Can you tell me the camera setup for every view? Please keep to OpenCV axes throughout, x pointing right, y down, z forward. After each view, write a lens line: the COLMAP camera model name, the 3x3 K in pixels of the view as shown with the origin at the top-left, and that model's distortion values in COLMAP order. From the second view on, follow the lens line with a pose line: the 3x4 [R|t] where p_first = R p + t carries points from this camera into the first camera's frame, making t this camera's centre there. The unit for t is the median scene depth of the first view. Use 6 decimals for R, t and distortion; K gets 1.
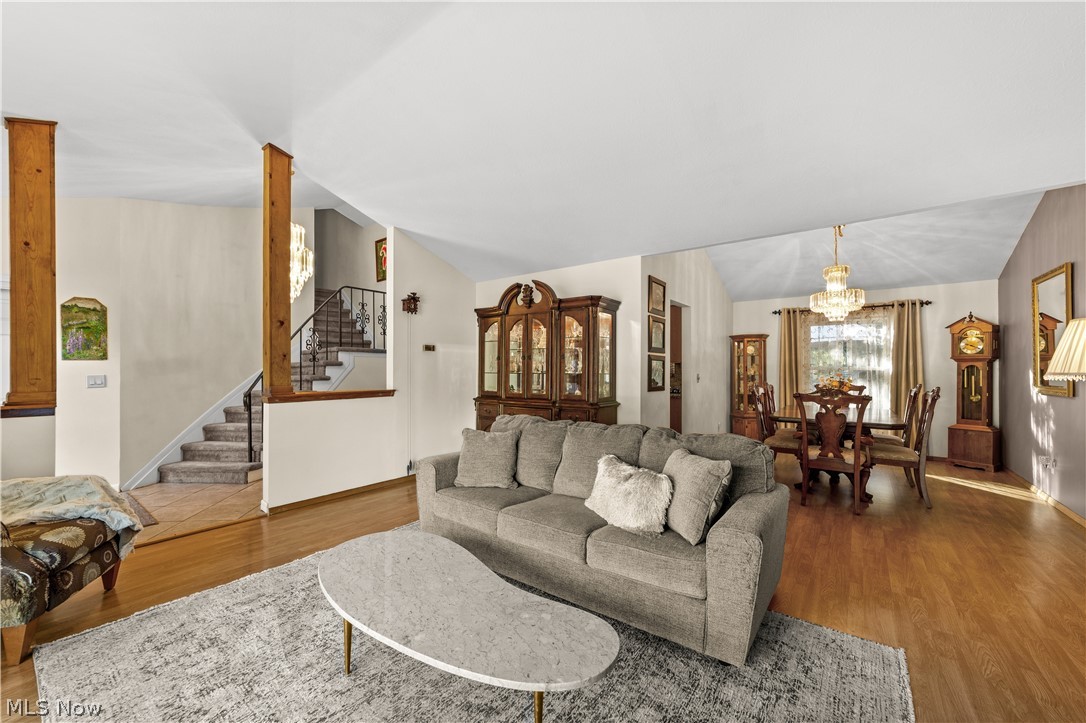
lens RADIAL K [[434.8, 0, 536.3], [0, 434.8, 368.2], [0, 0, 1]] dist [-0.000776, 0.007644]
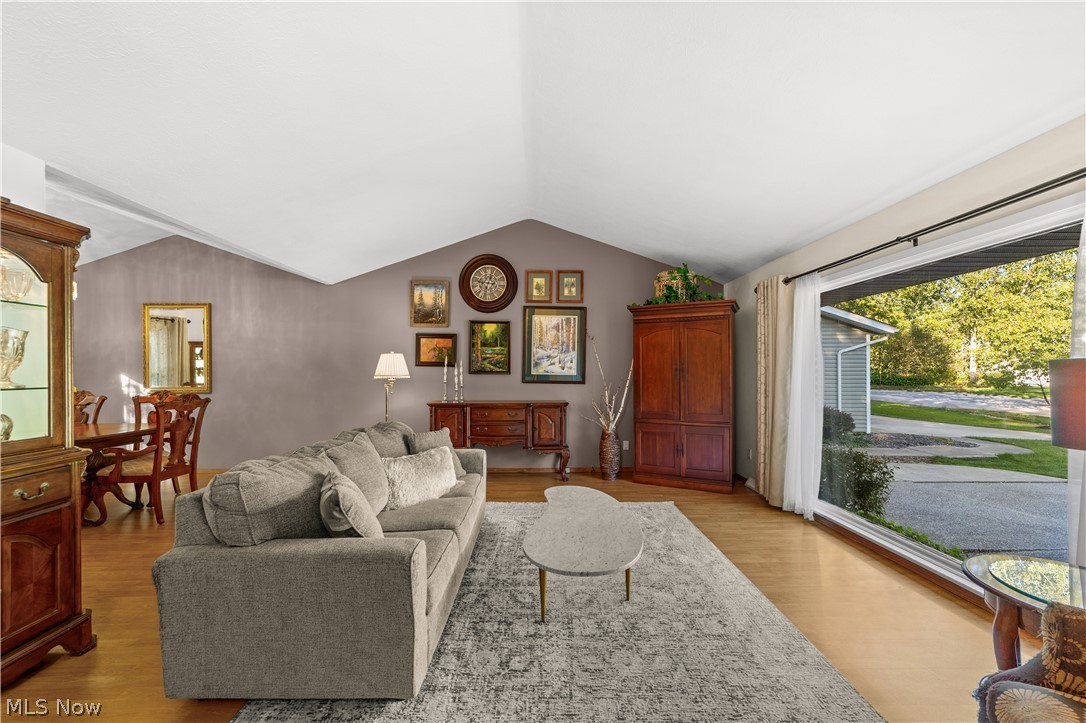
lens RADIAL K [[434.8, 0, 536.3], [0, 434.8, 368.2], [0, 0, 1]] dist [-0.000776, 0.007644]
pose [[-0.599166, 0.003743, 0.800616, -0.488222], [0.002661, 0.999993, -0.002683, -0.008026], [-0.800620, 0.000523, -0.599172, 0.789883]]
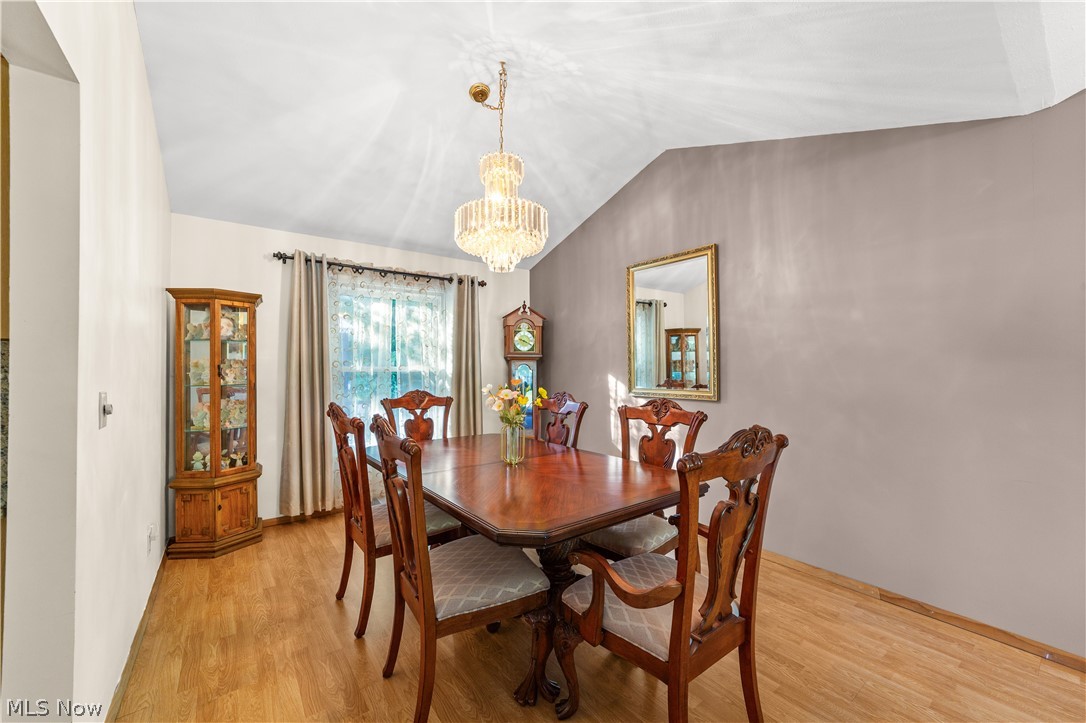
lens RADIAL K [[415.9, 0, 531.1], [0, 415.9, 360.8], [0, 0, 1]] dist [0.000427, 0.000048]
pose [[0.292169, 0.013687, 0.956269, 0.270901], [0.005443, 0.999858, -0.015974, -0.000655], [-0.956351, 0.009872, 0.292052, 0.876234]]
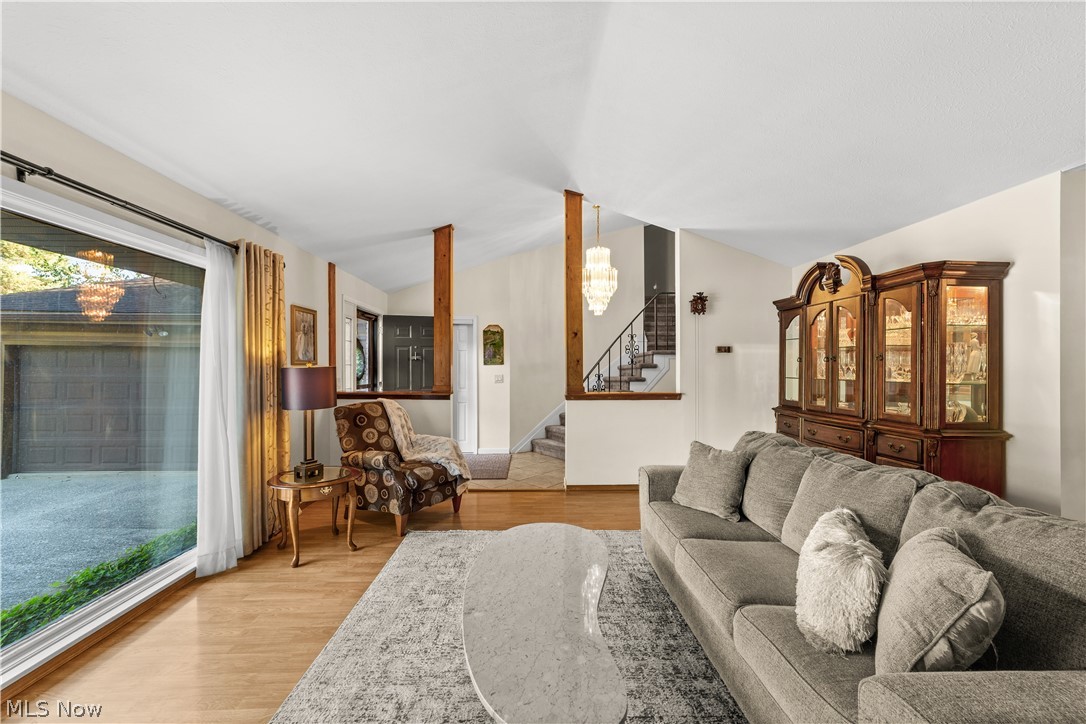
lens RADIAL K [[437.6, 0, 543.0], [0, 437.6, 362.0], [0, 0, 1]] dist [-0.000929, 0.000045]
pose [[0.634659, -0.007849, -0.772753, 0.255453], [-0.000163, 0.999947, -0.010290, -0.011804], [0.772793, 0.006657, 0.634624, 0.136757]]
